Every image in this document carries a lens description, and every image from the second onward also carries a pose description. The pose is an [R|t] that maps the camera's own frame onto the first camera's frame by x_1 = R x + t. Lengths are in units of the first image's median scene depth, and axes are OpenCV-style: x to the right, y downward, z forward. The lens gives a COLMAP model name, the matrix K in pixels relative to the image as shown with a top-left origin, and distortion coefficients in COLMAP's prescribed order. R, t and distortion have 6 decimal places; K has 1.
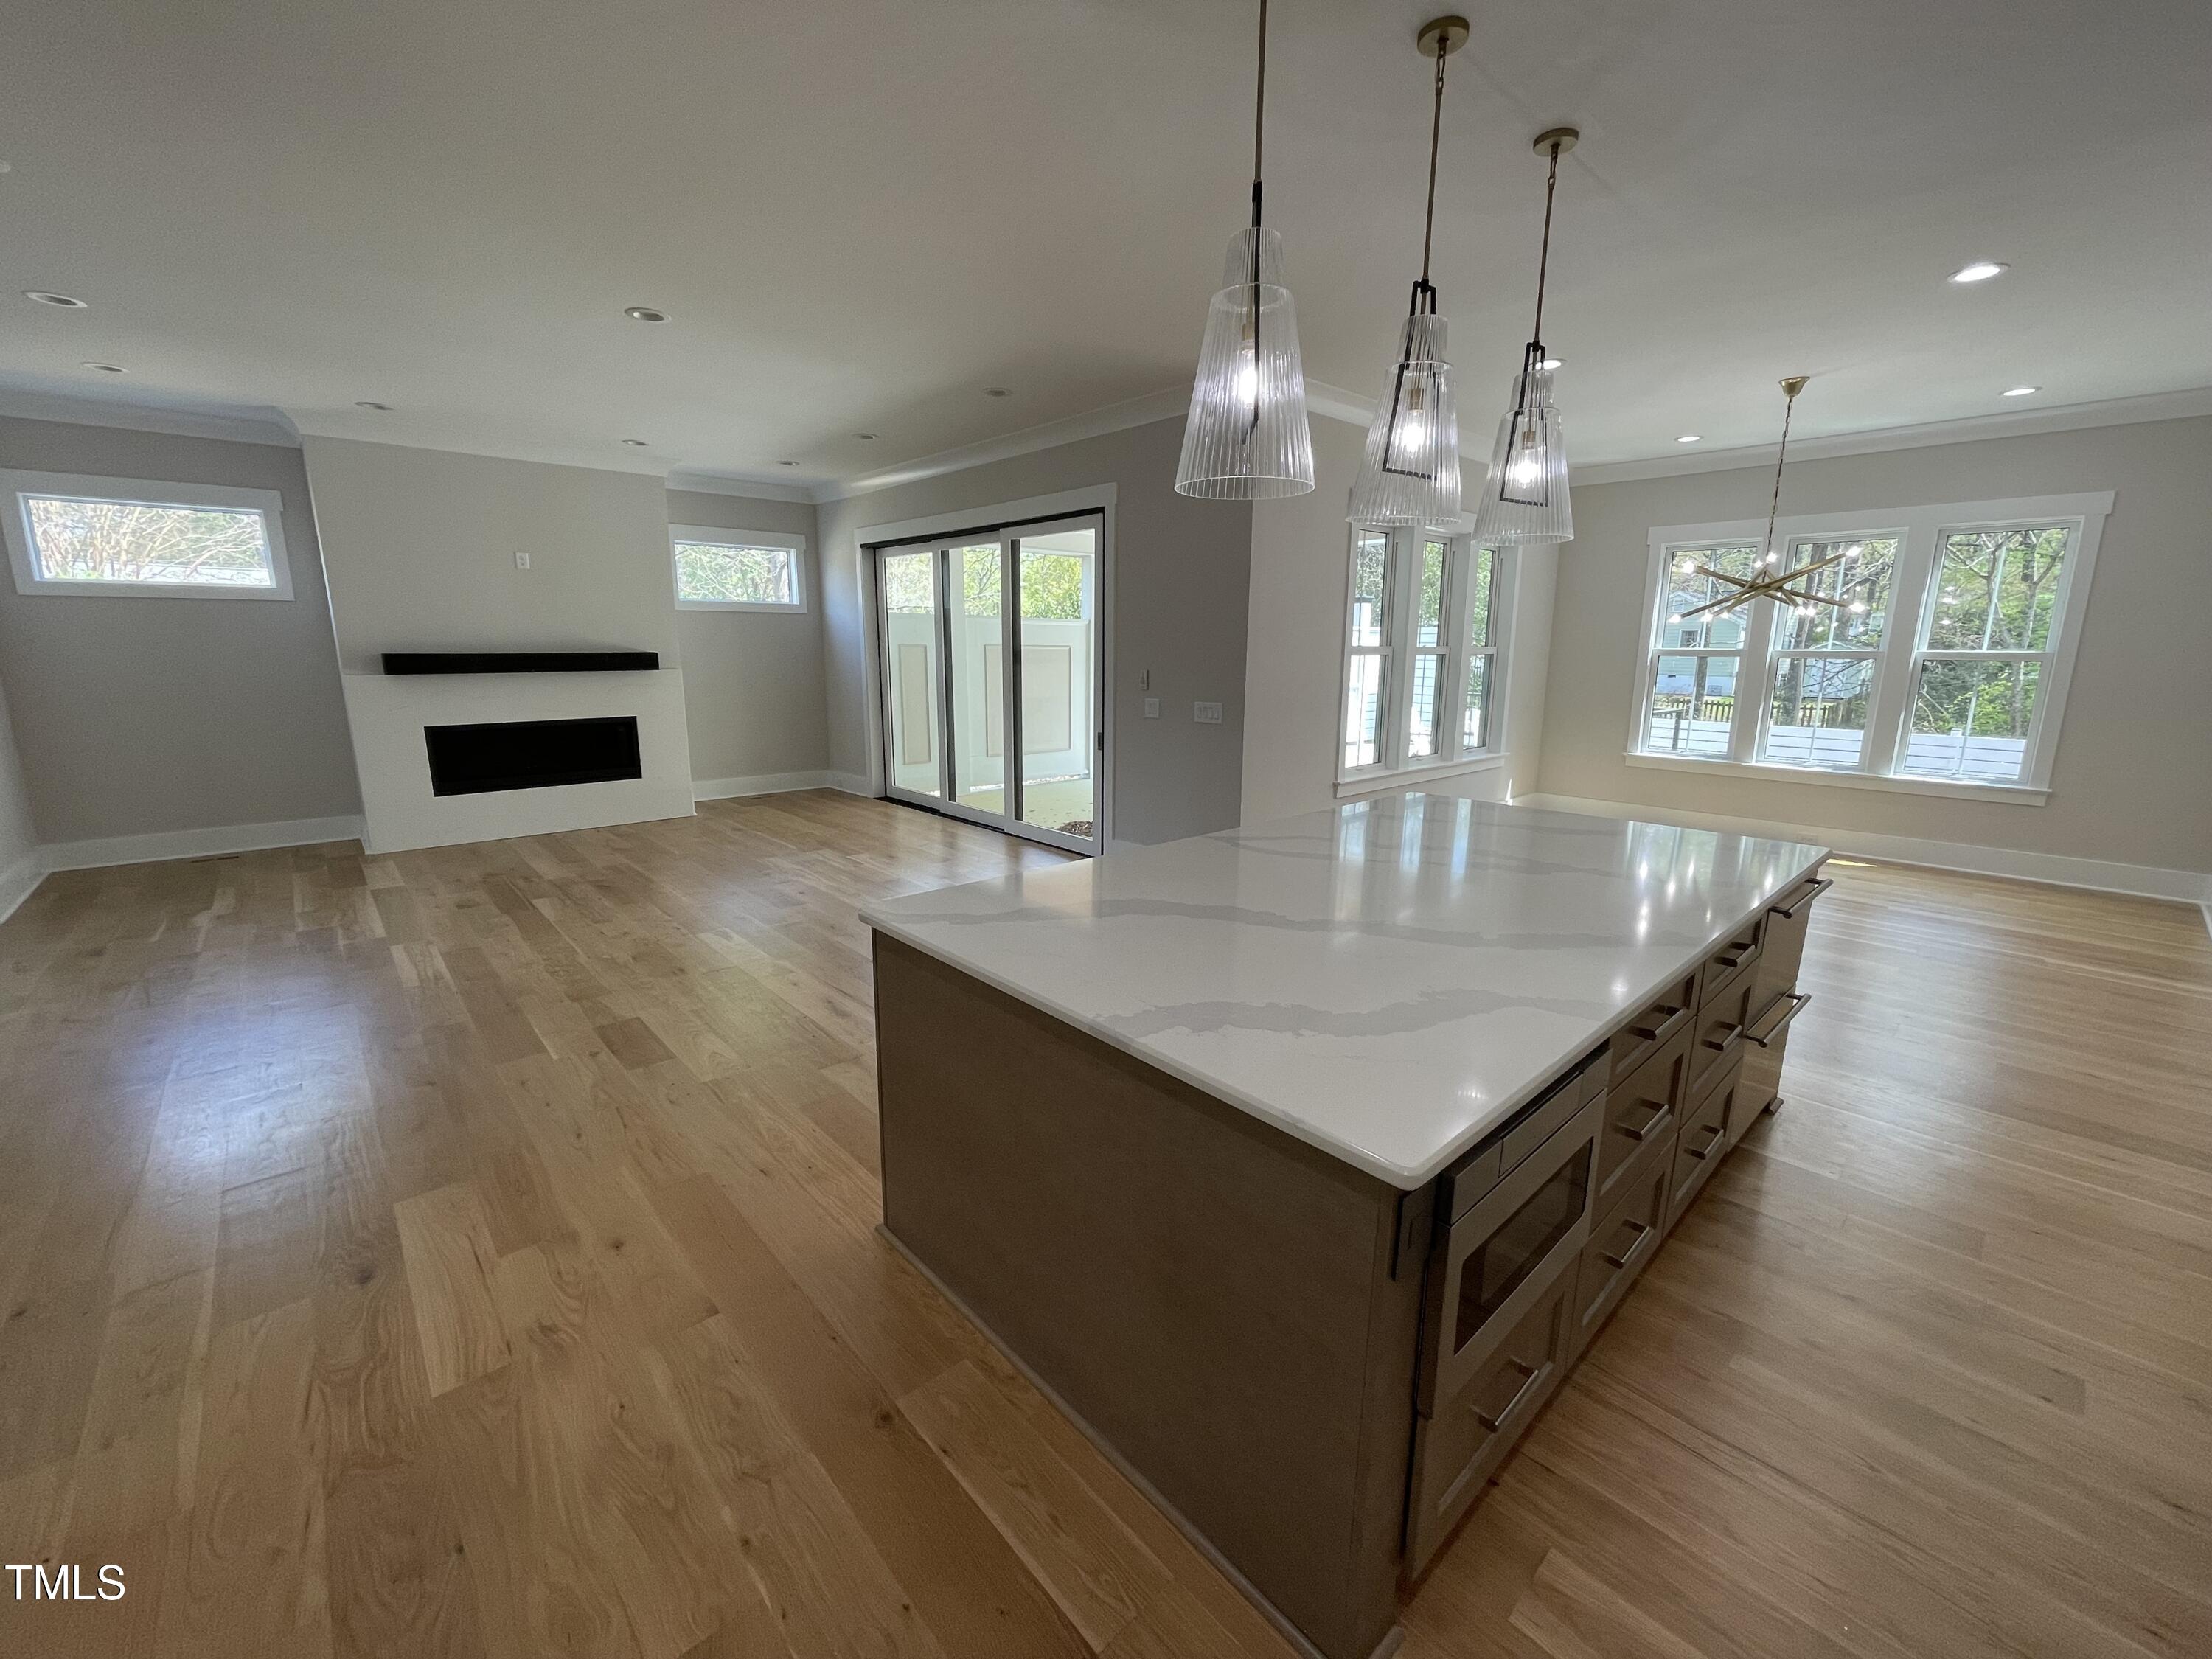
lens RADIAL K [[888.4, 0, 1107.3], [0, 888.4, 822.3], [0, 0, 1]] dist [-0.001172, -0.000089]
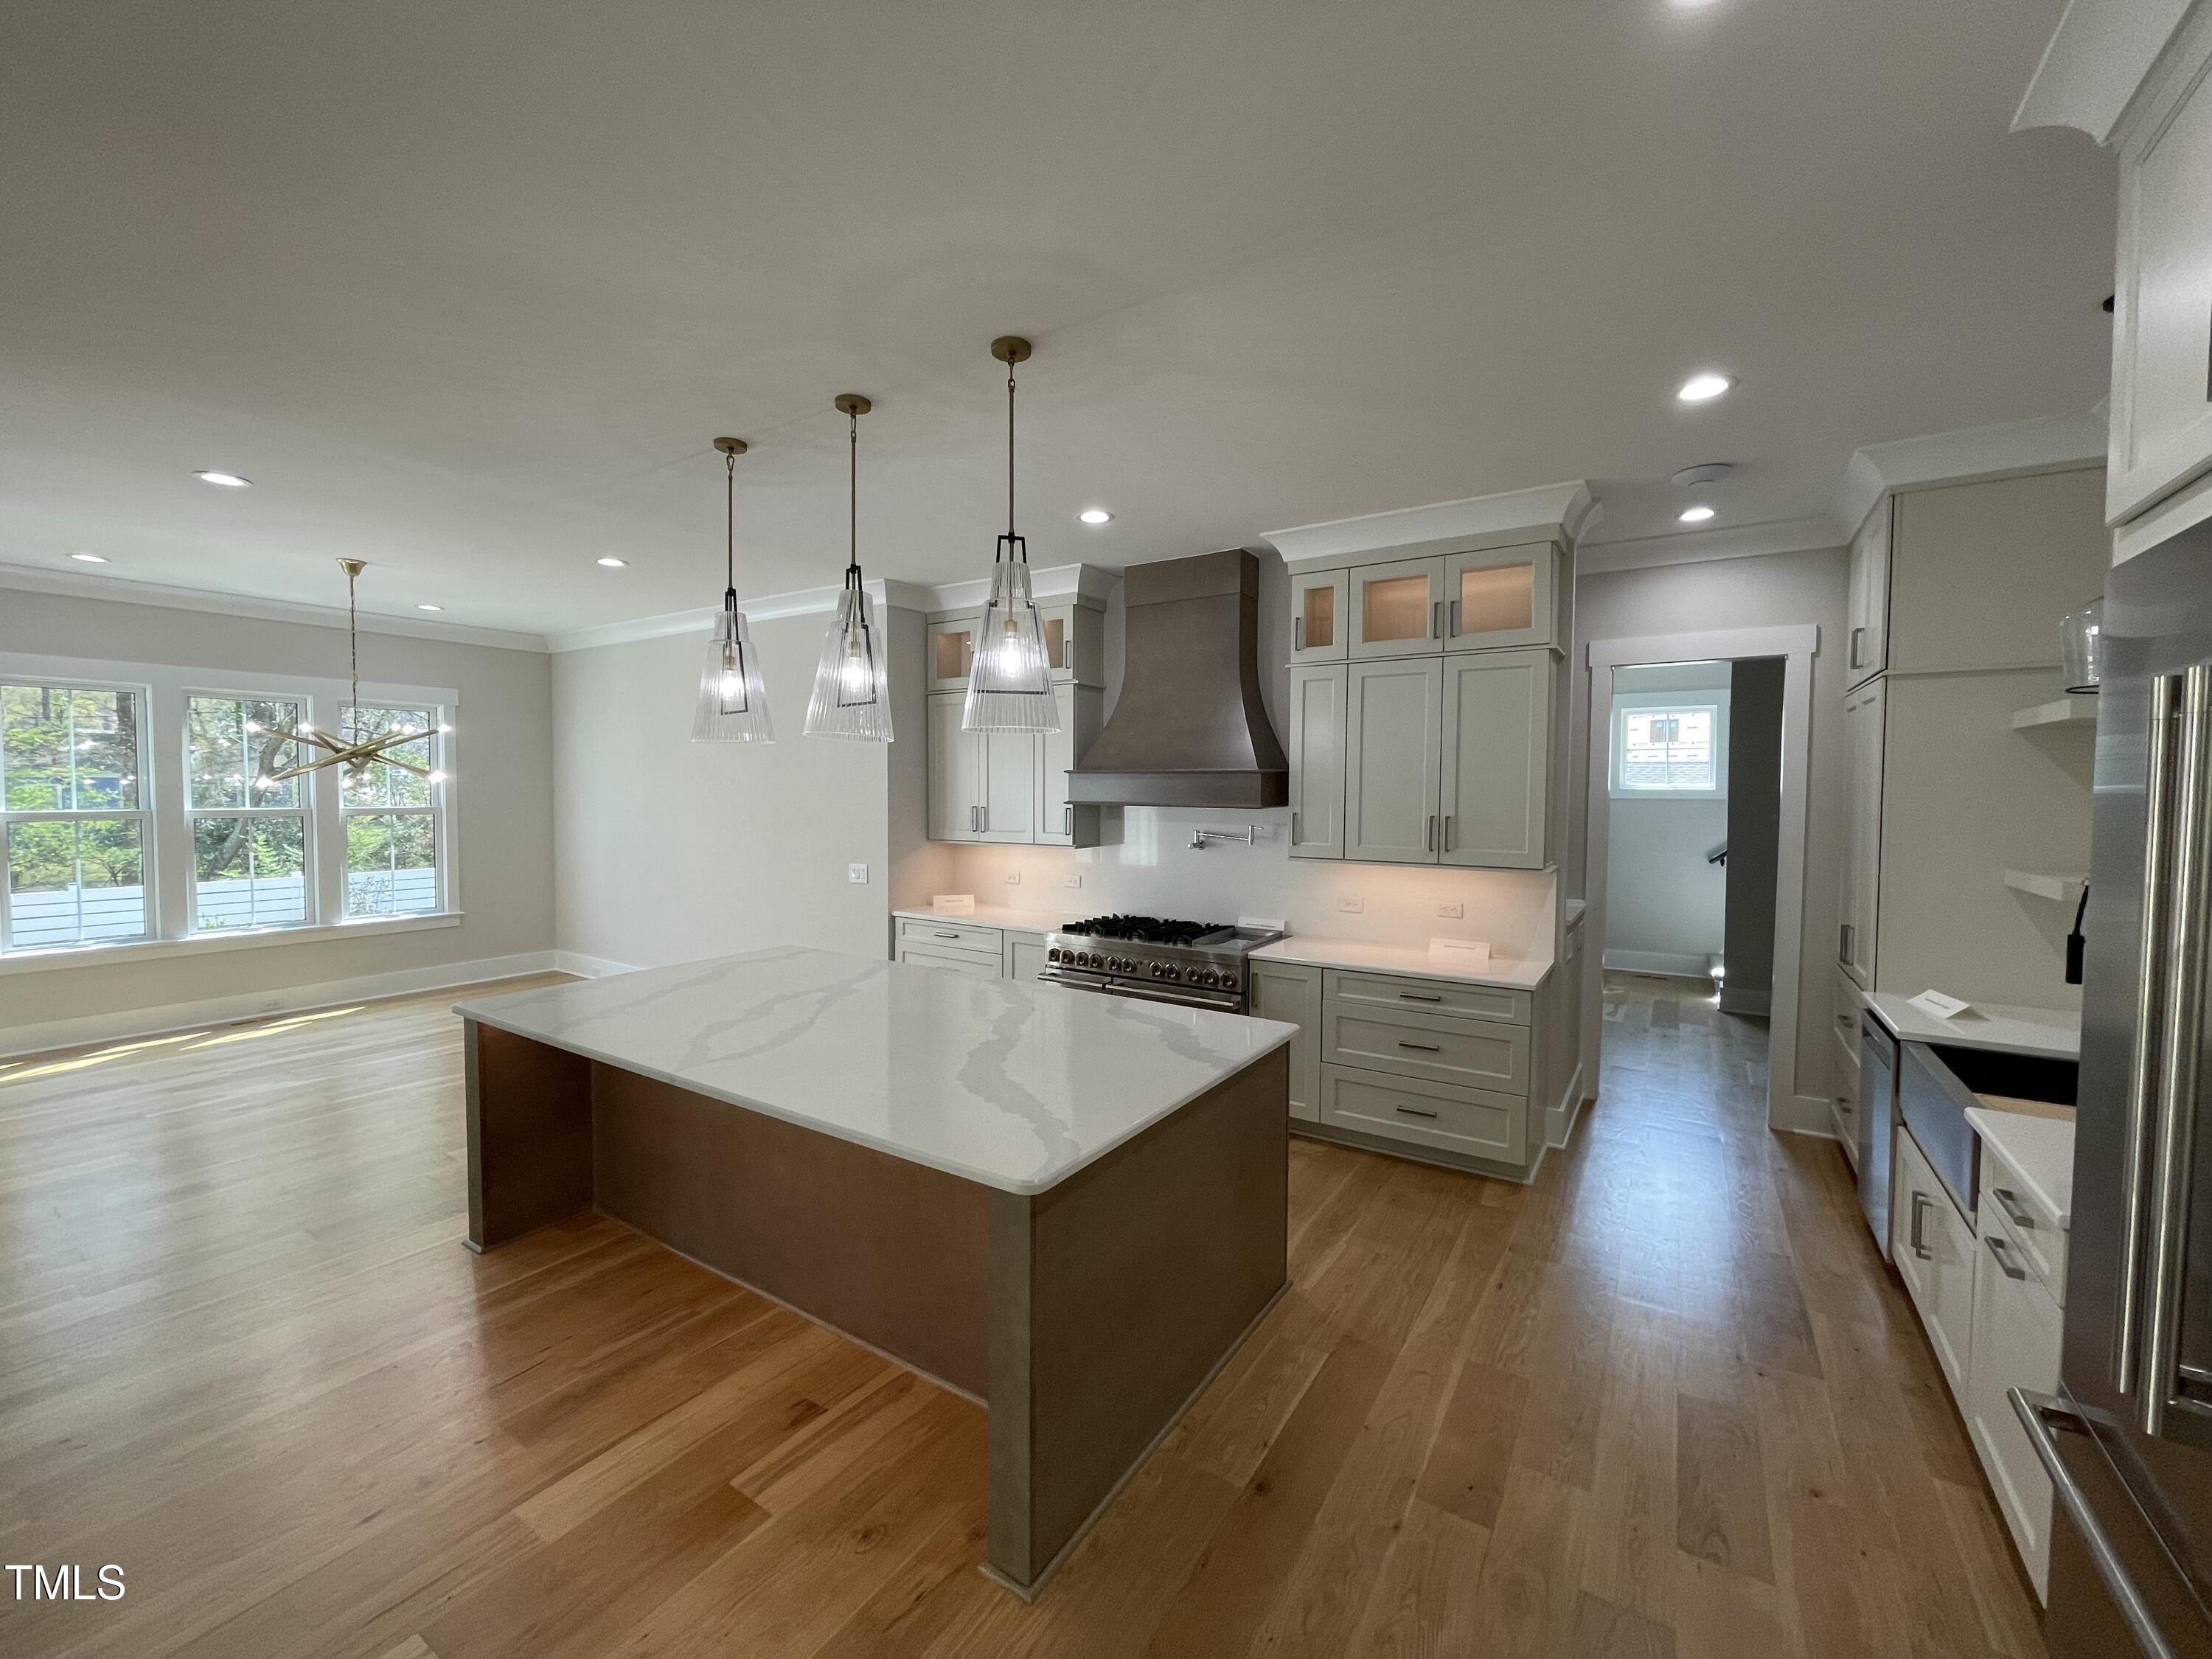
lens RADIAL K [[888.4, 0, 1106.2], [0, 888.4, 826.0], [0, 0, 1]] dist [-0.001172, -0.000089]
pose [[-0.255276, -0.049613, 0.965594, -0.387366], [0.187027, 0.977287, 0.099659, -0.107448], [-0.948607, 0.206033, -0.240199, 0.384808]]
